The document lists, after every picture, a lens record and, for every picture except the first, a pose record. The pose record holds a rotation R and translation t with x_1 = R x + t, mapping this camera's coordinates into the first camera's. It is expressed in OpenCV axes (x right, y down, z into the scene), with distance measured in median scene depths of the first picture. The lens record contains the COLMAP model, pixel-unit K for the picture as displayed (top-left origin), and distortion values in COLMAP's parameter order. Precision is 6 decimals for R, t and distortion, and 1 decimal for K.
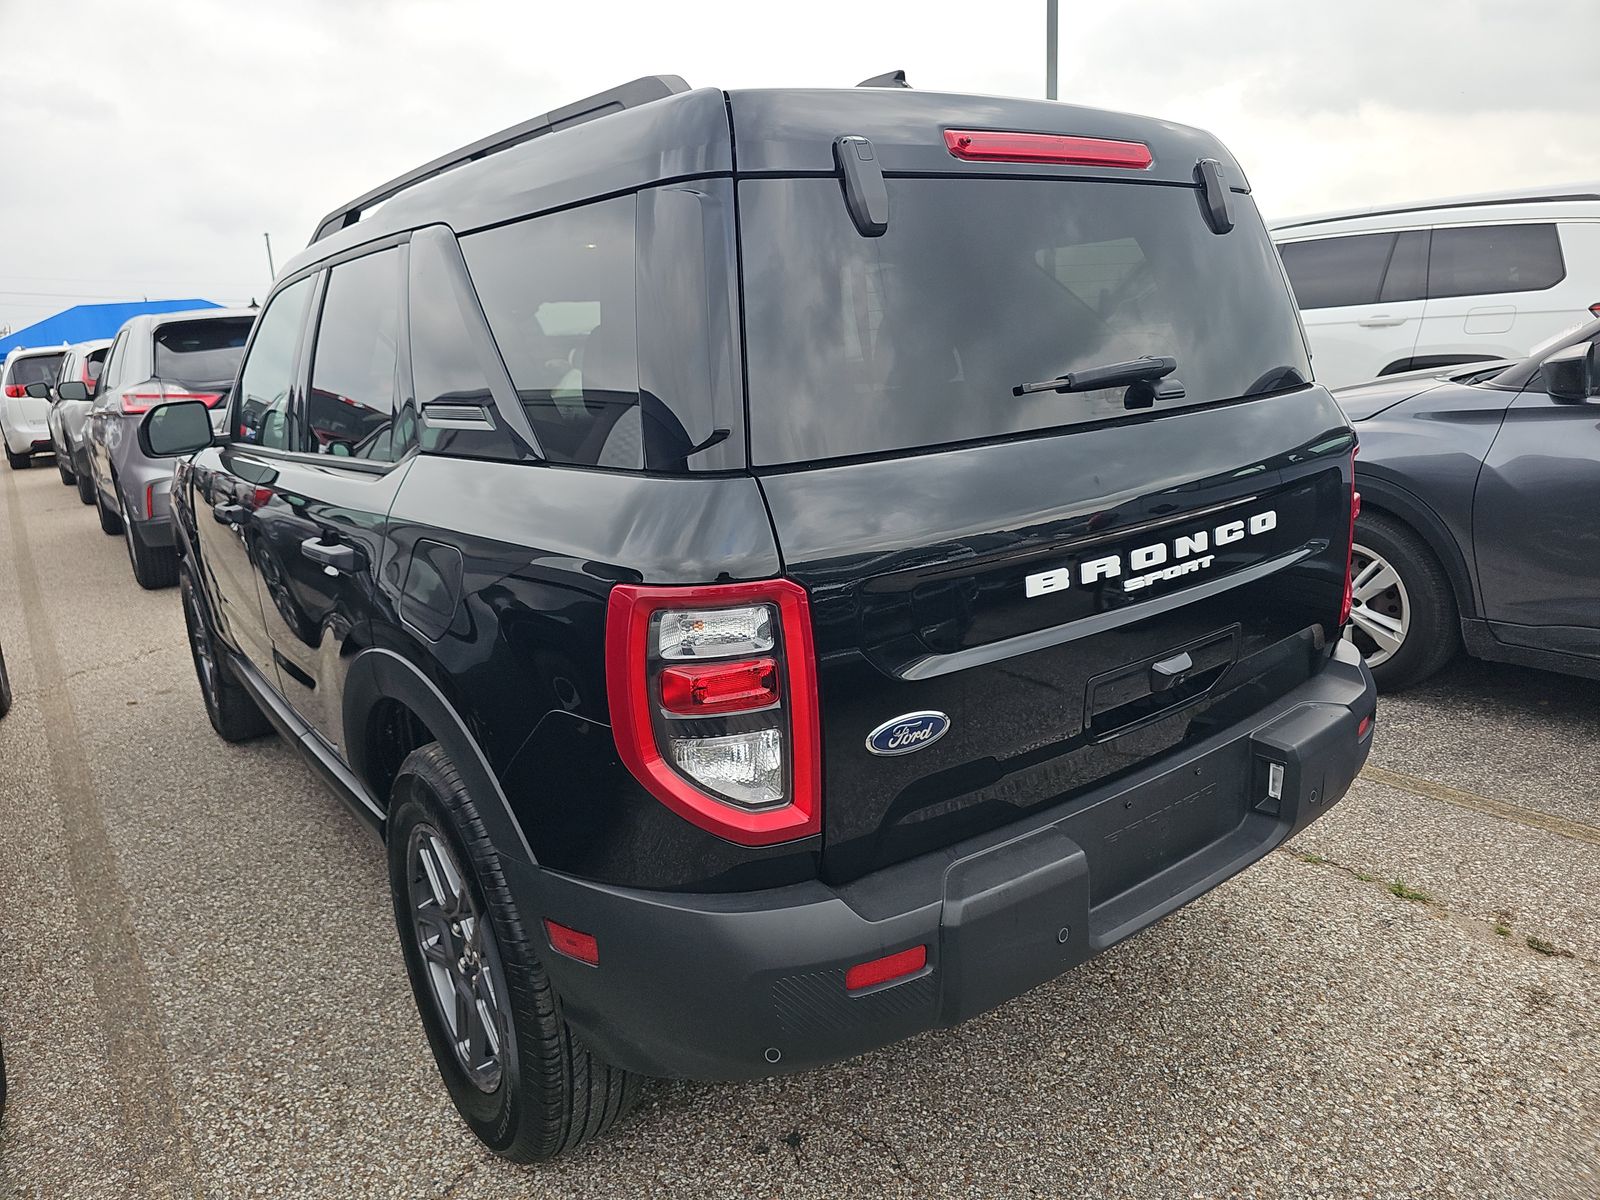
lens RADIAL K [[1067.6, 0, 824.0], [0, 1067.6, 592.1], [0, 0, 1]] dist [0.057032, -0.058202]
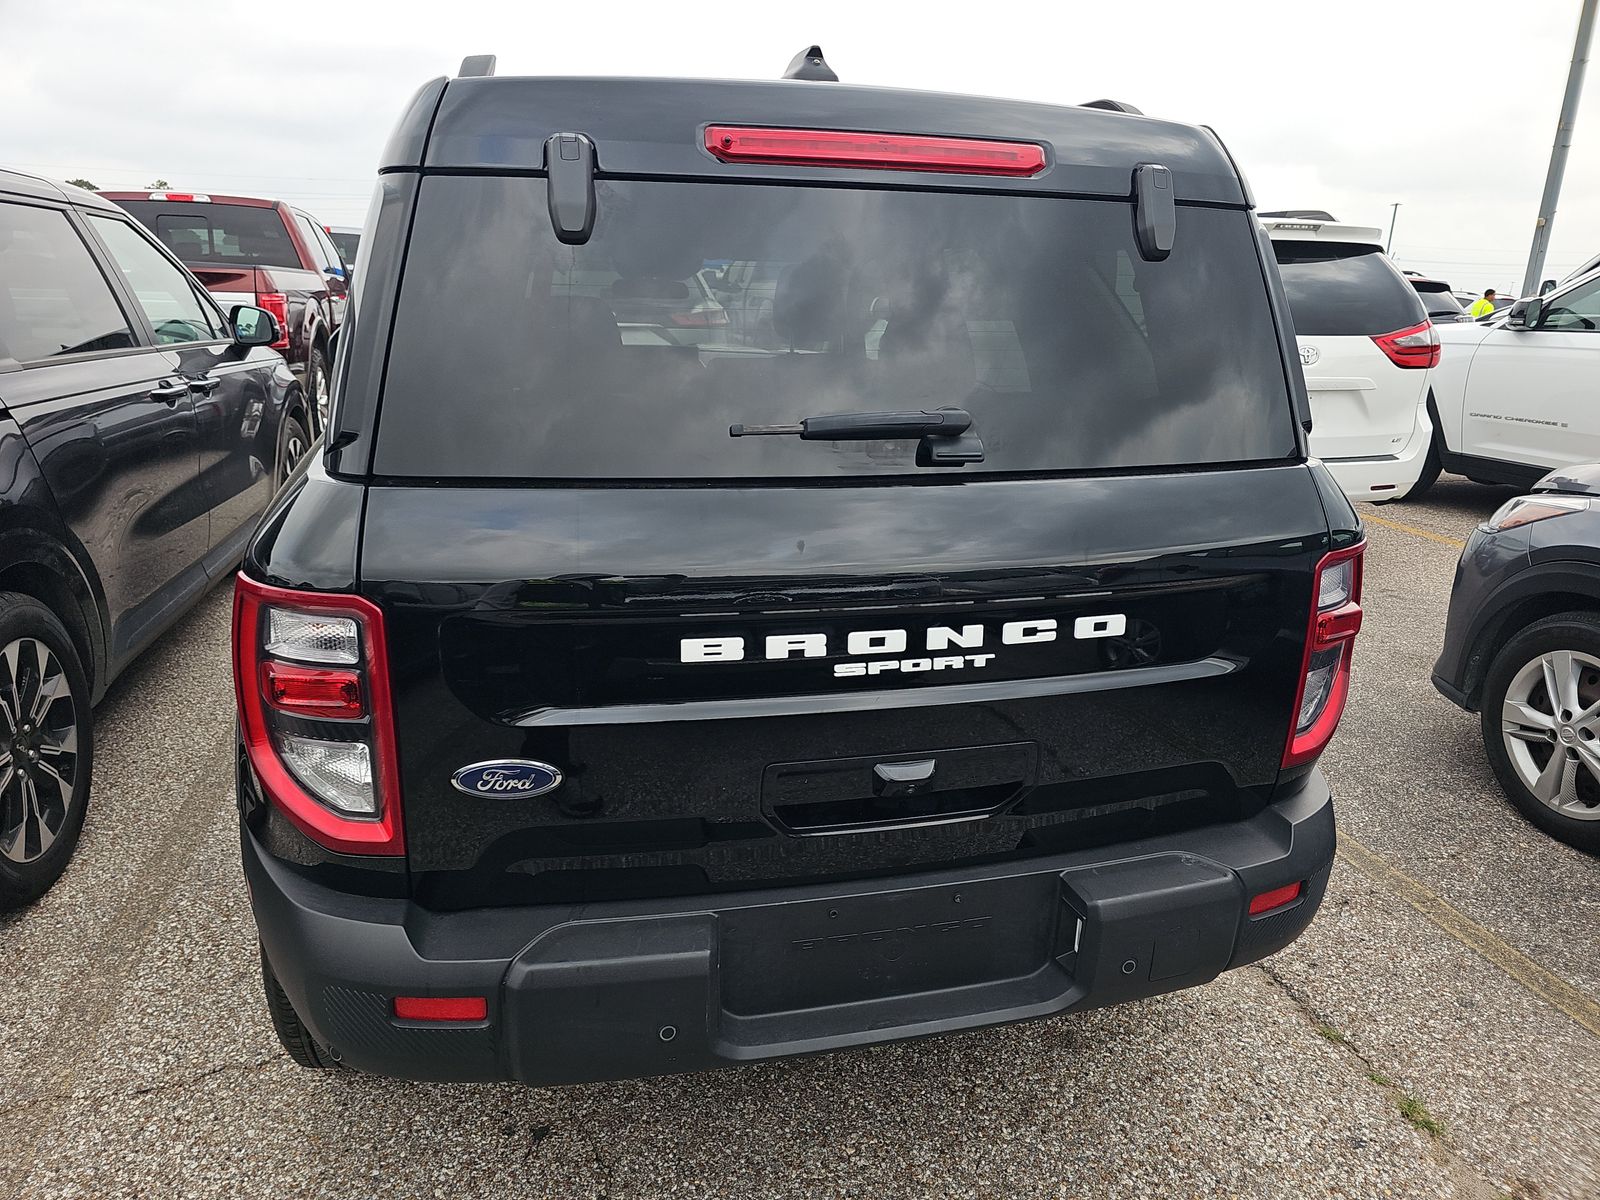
lens RADIAL K [[1067.6, 0, 824.0], [0, 1067.6, 592.1], [0, 0, 1]] dist [0.057032, -0.058202]
pose [[0.917726, 0.188368, -0.349709, 0.532398], [-0.170977, 0.982001, 0.080261, -0.128260], [0.358533, -0.013865, 0.933414, 0.183026]]
